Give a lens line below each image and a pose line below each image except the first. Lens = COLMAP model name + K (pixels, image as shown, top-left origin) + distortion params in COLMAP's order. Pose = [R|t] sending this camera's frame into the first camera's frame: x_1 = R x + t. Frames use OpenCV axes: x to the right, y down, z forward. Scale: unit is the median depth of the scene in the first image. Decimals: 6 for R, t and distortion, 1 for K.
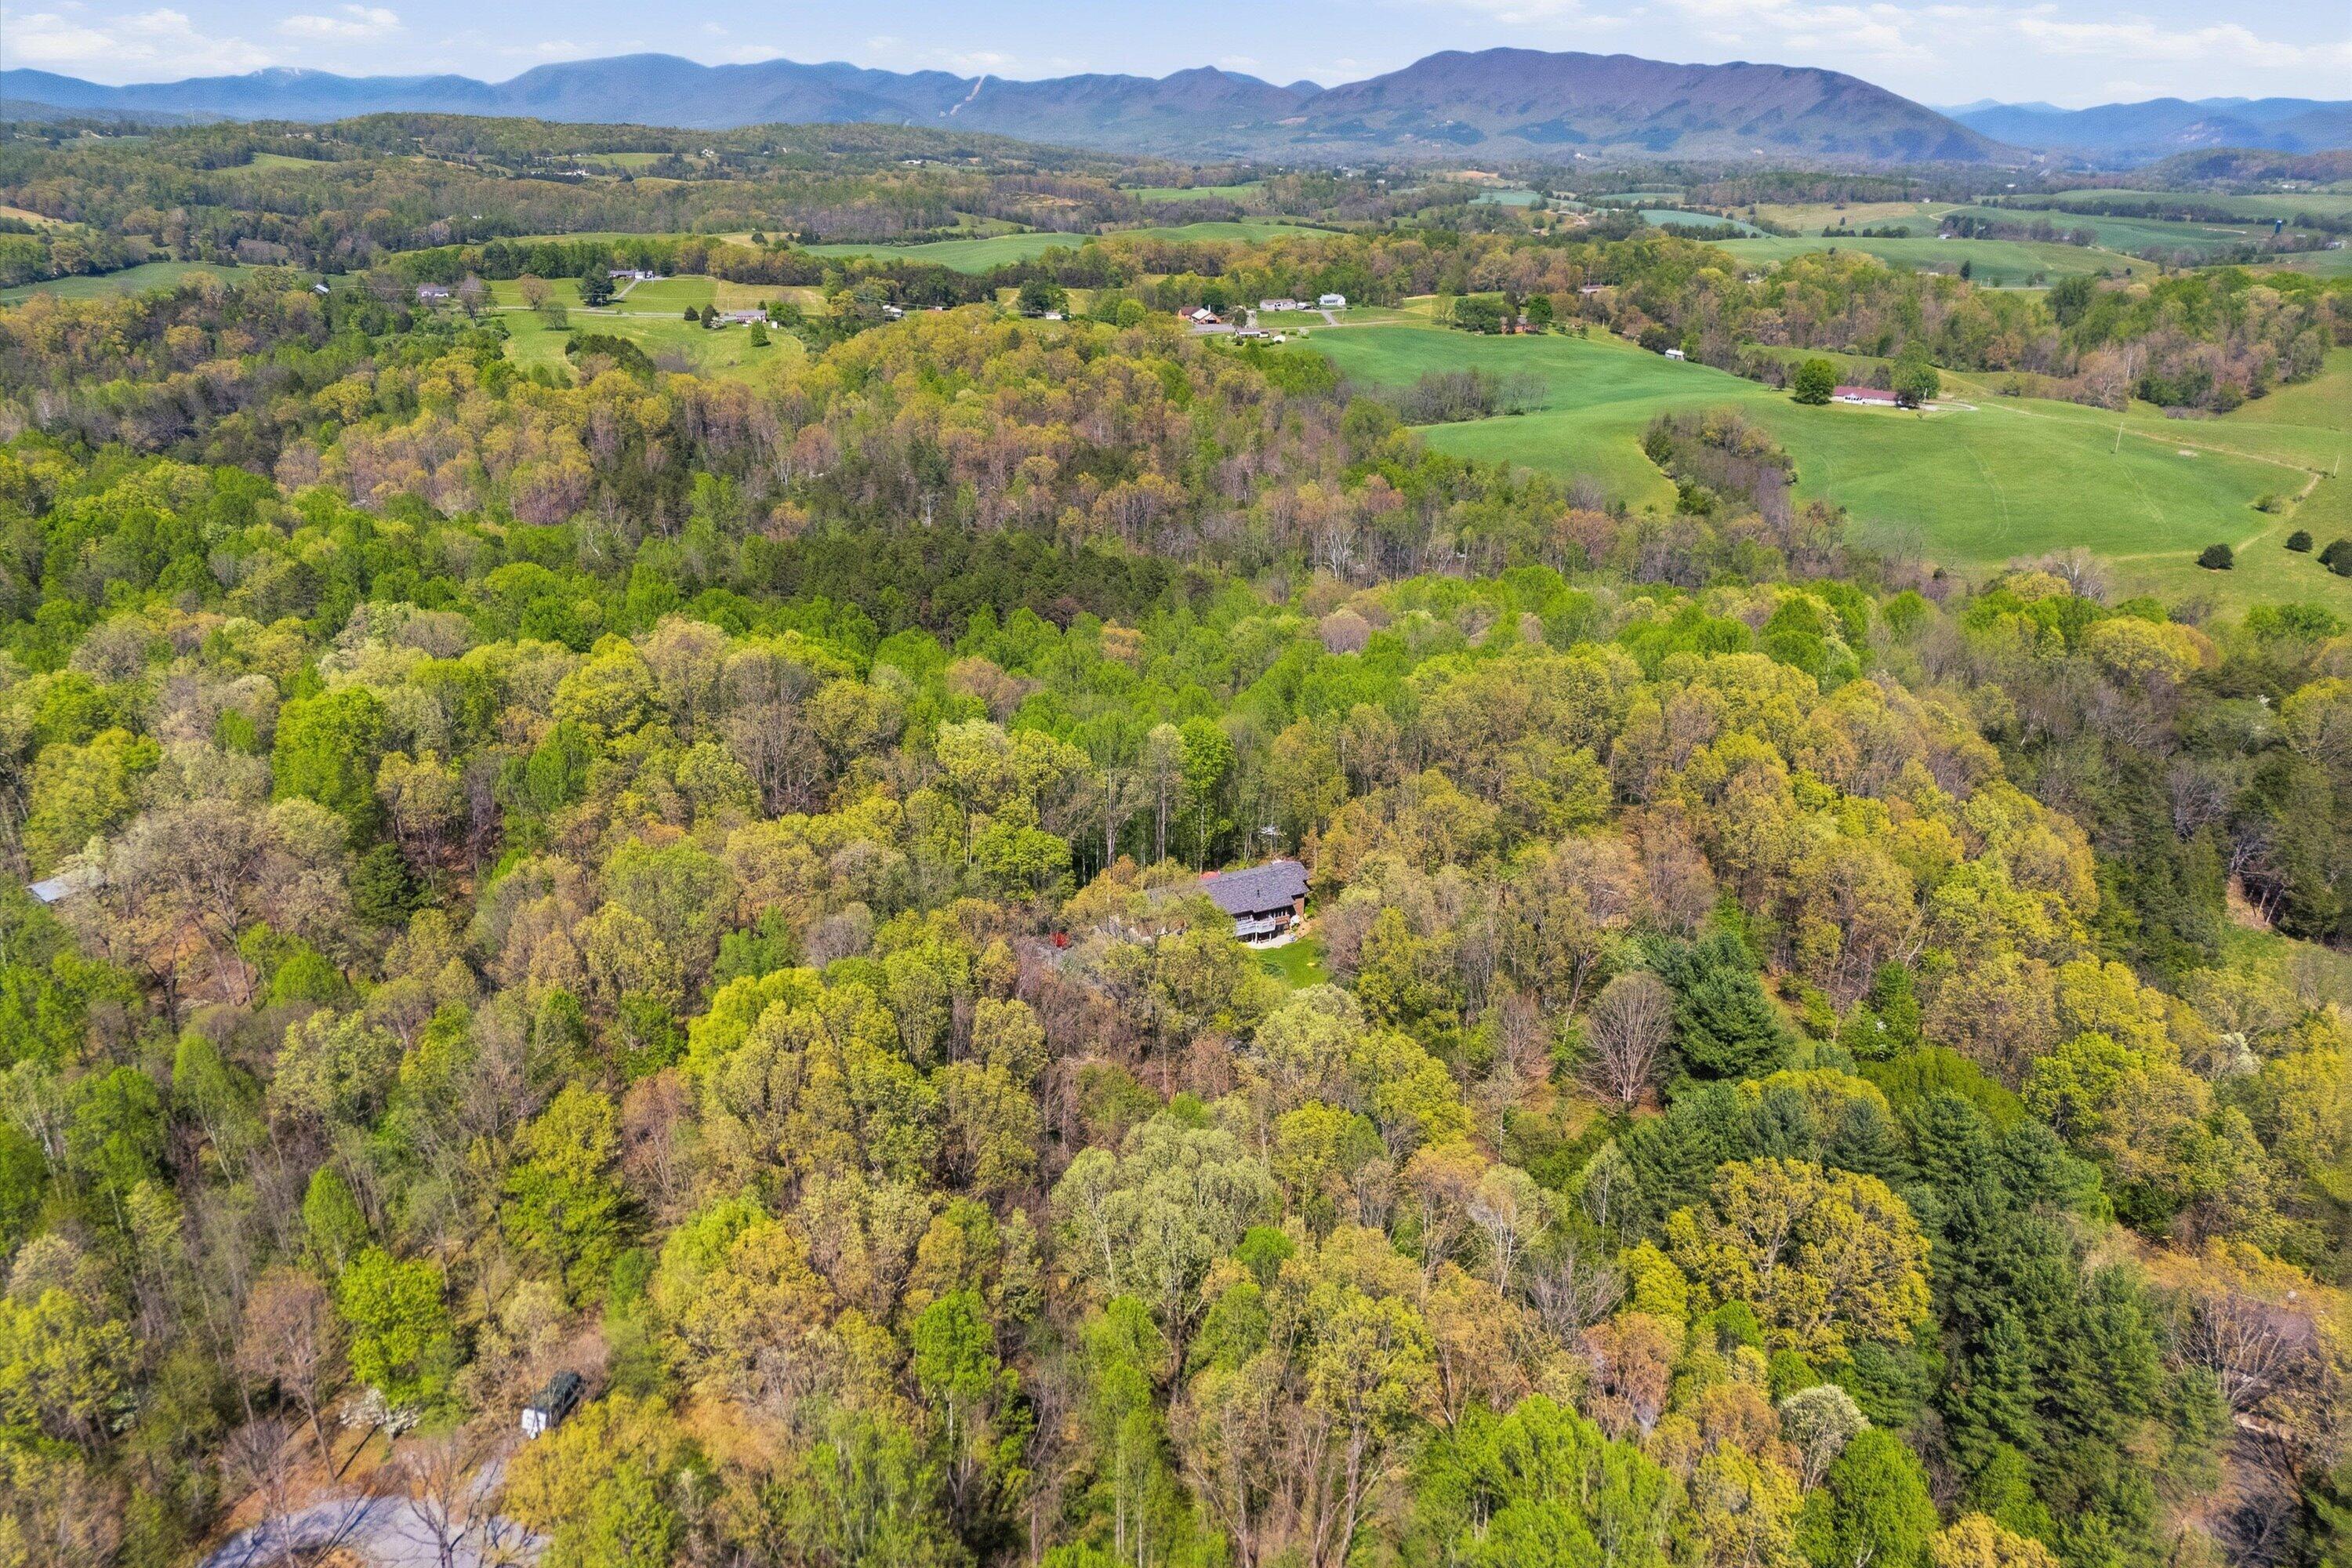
lens RADIAL K [[1727.5, 0, 1176.0], [0, 1727.5, 784.0], [0, 0, 1]] dist [0.051058, -0.050688]
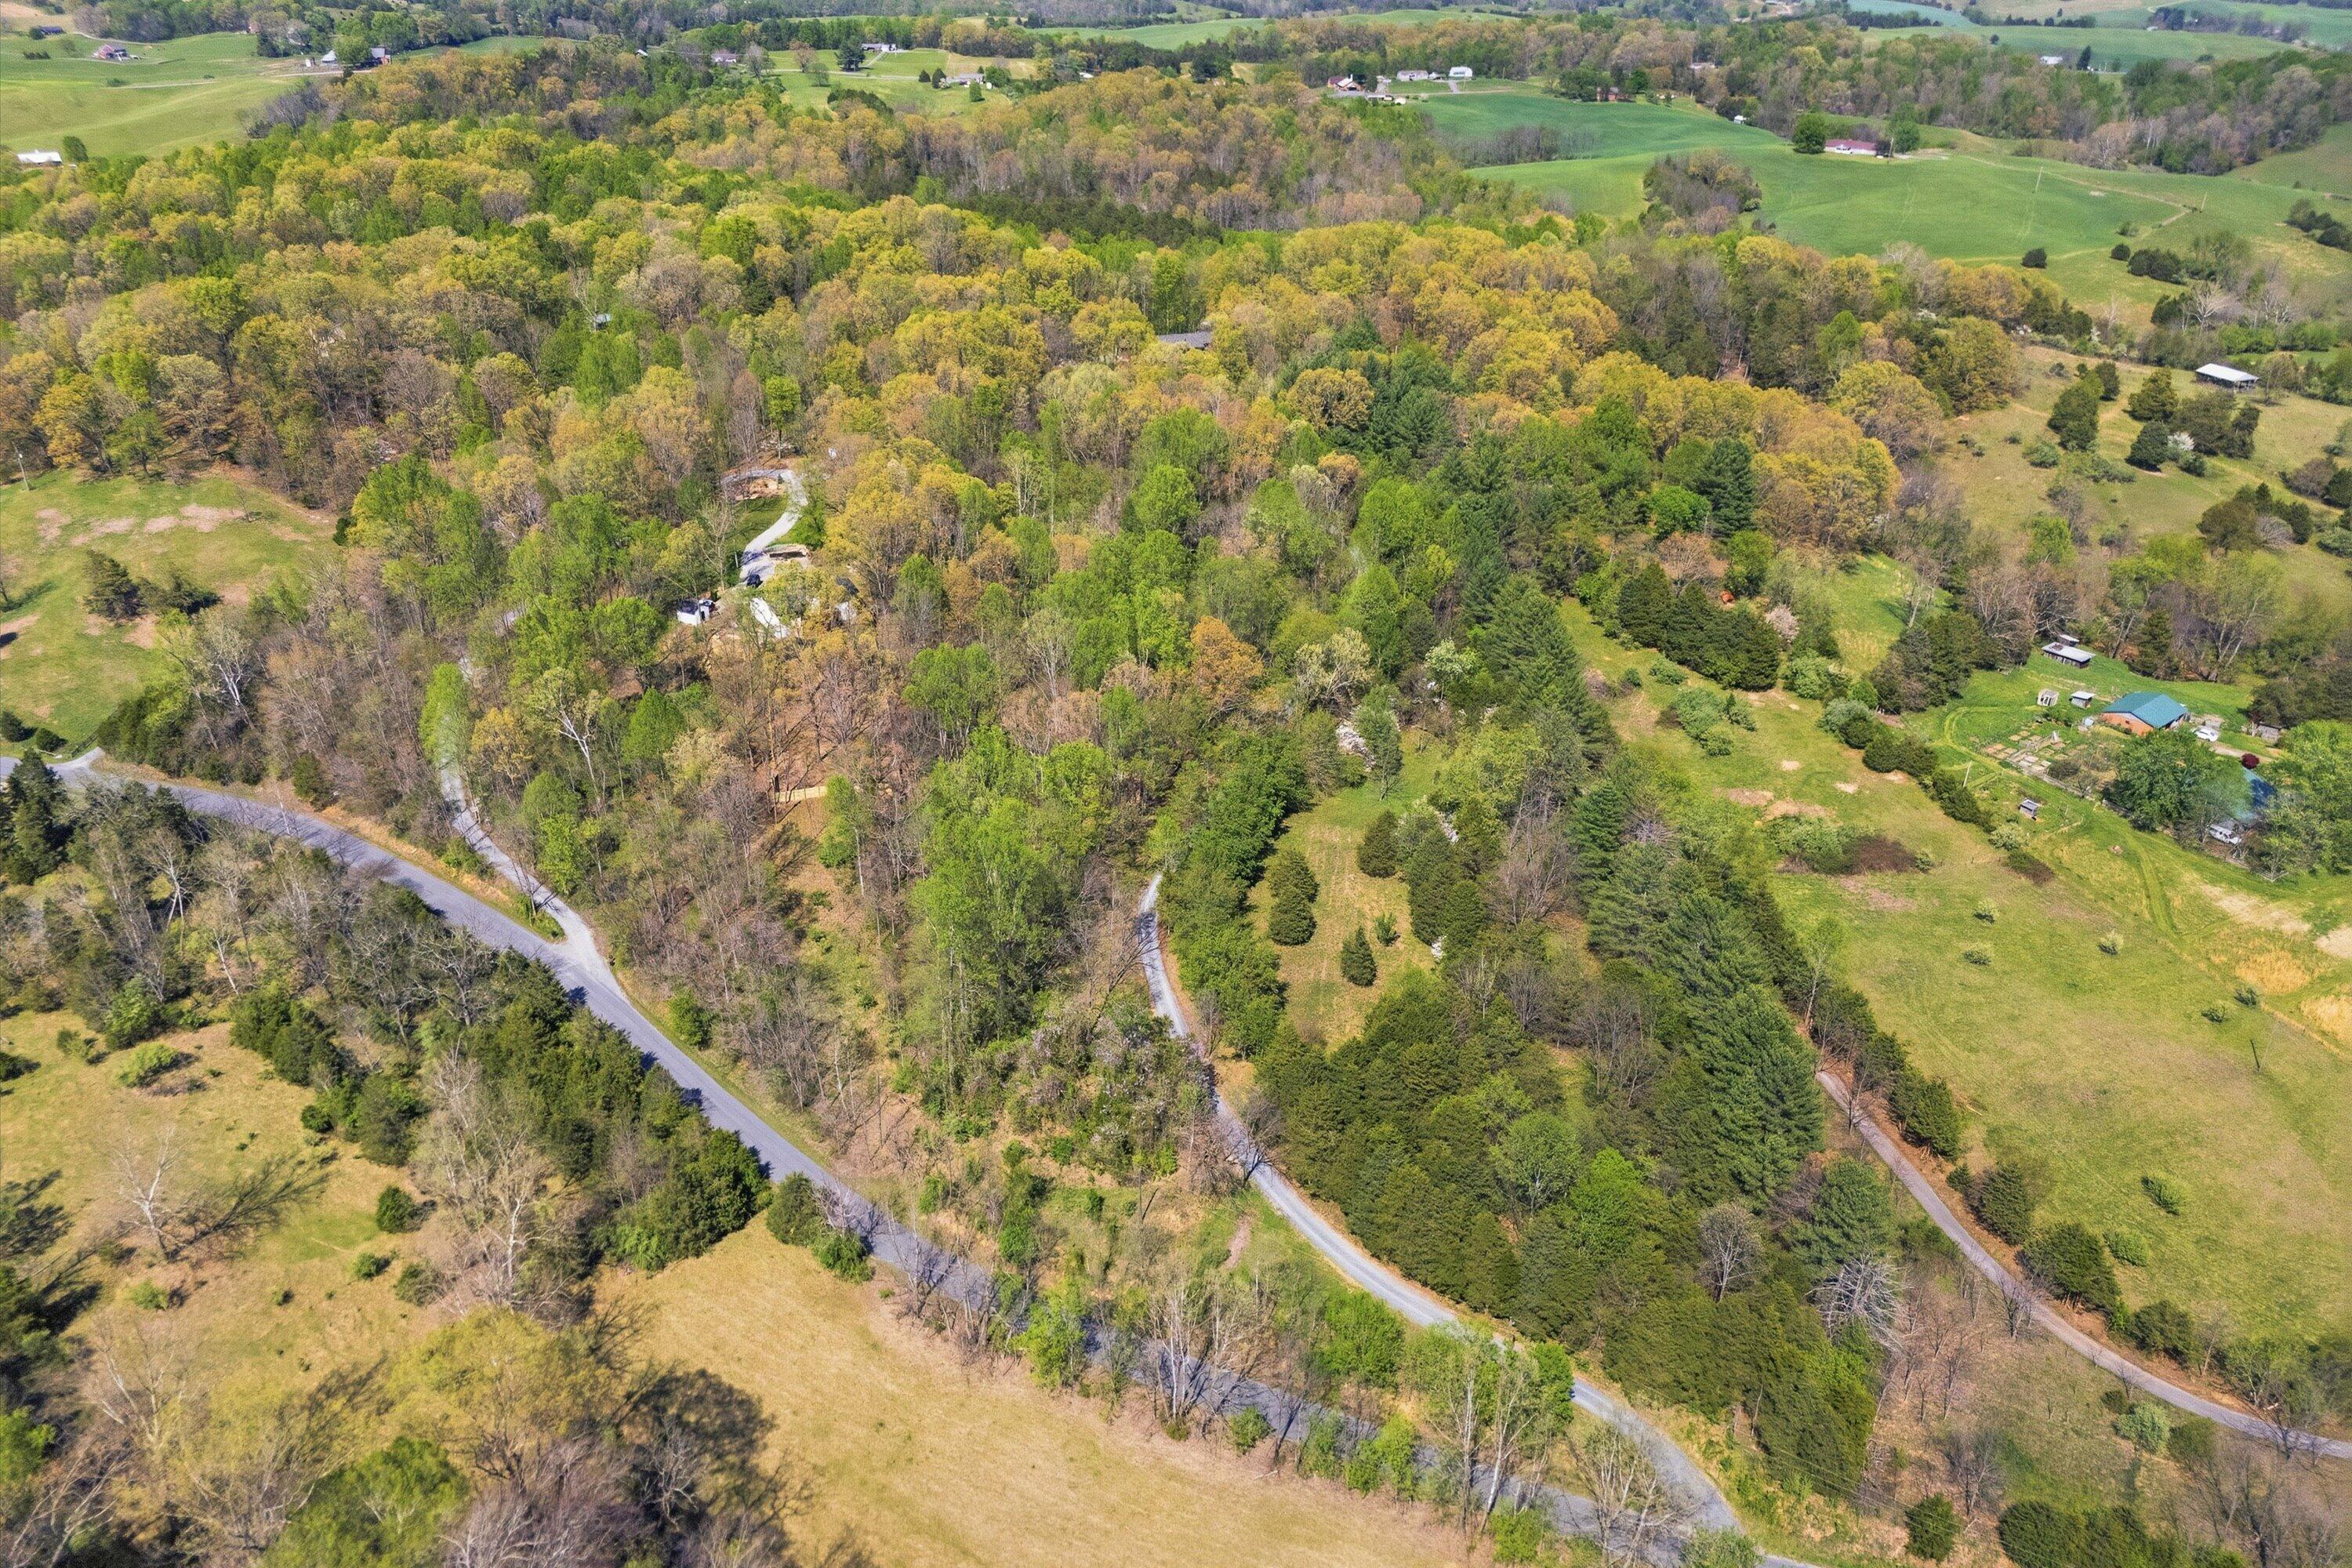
lens RADIAL K [[1727.5, 0, 1176.0], [0, 1727.5, 784.0], [0, 0, 1]] dist [0.051058, -0.050688]
pose [[0.990885, 0.059365, -0.120929, 0.075094], [-0.046835, 0.993480, 0.103940, 0.088894], [0.126311, -0.097329, 0.987205, -0.239281]]
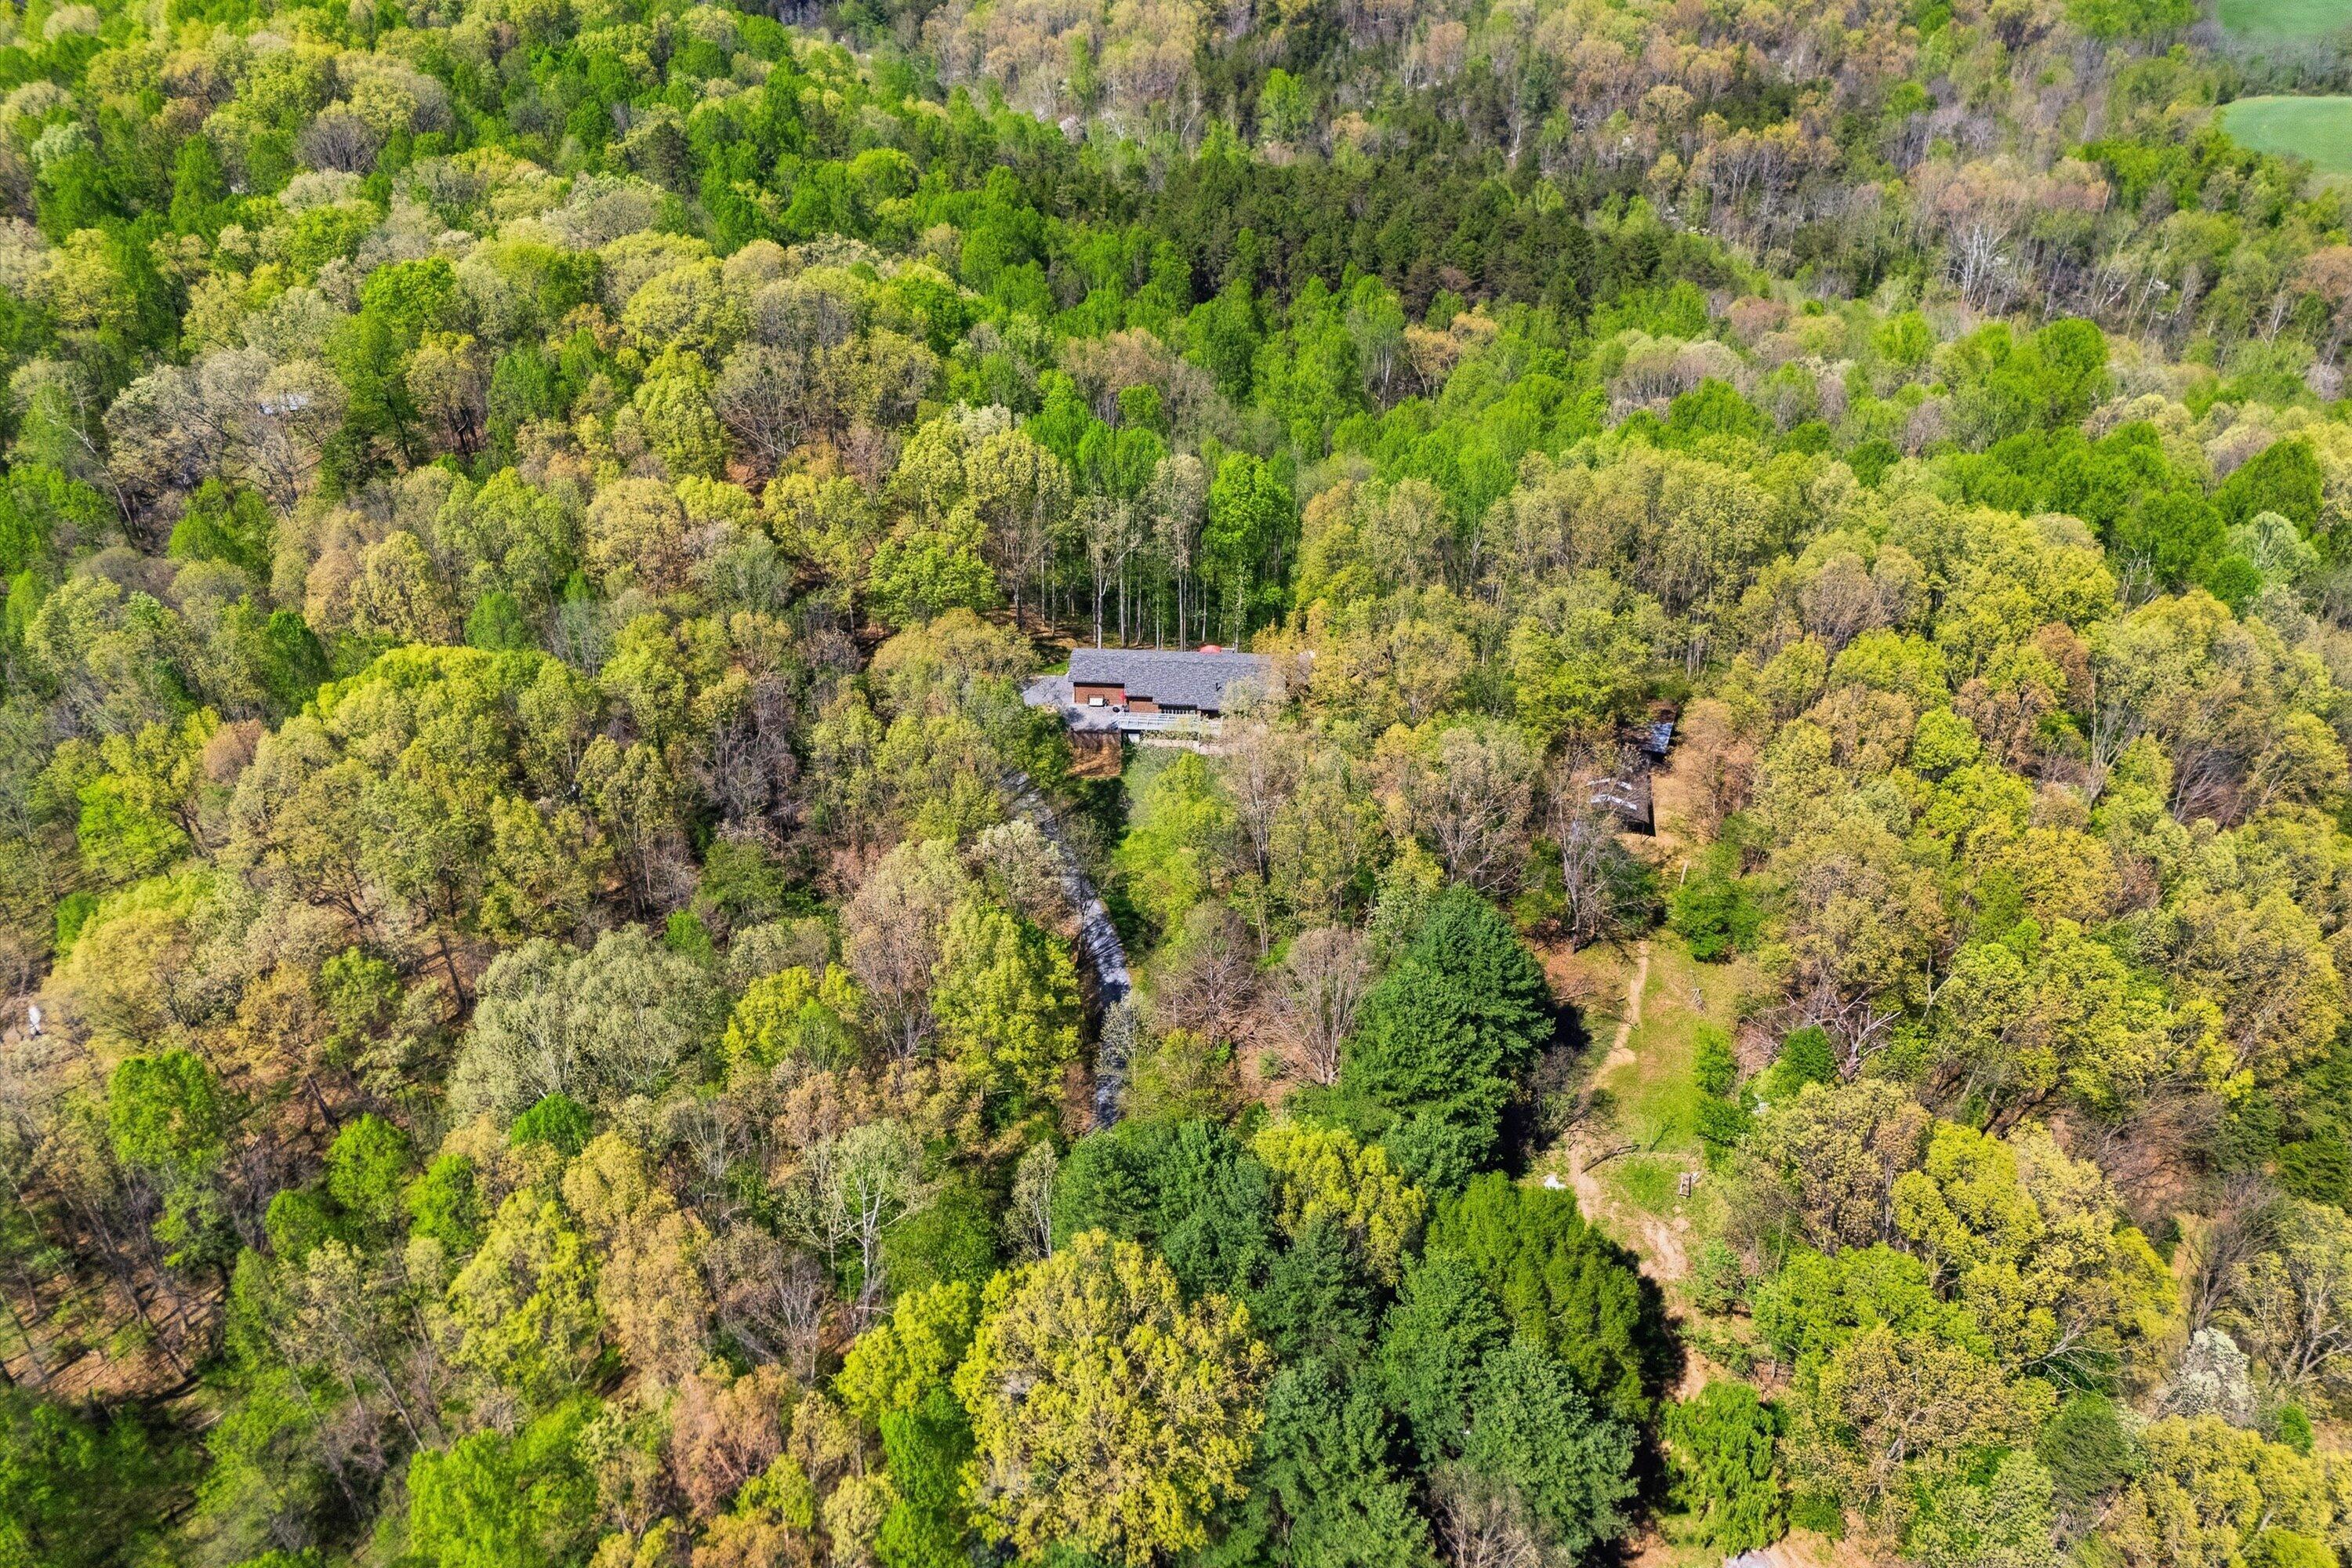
lens RADIAL K [[1727.5, 0, 1176.0], [0, 1727.5, 784.0], [0, 0, 1]] dist [0.051058, -0.050688]
pose [[0.865312, 0.275196, -0.418929, 0.096449], [-0.180405, 0.950779, 0.251937, -0.024423], [0.467641, -0.142428, 0.872368, 0.070611]]
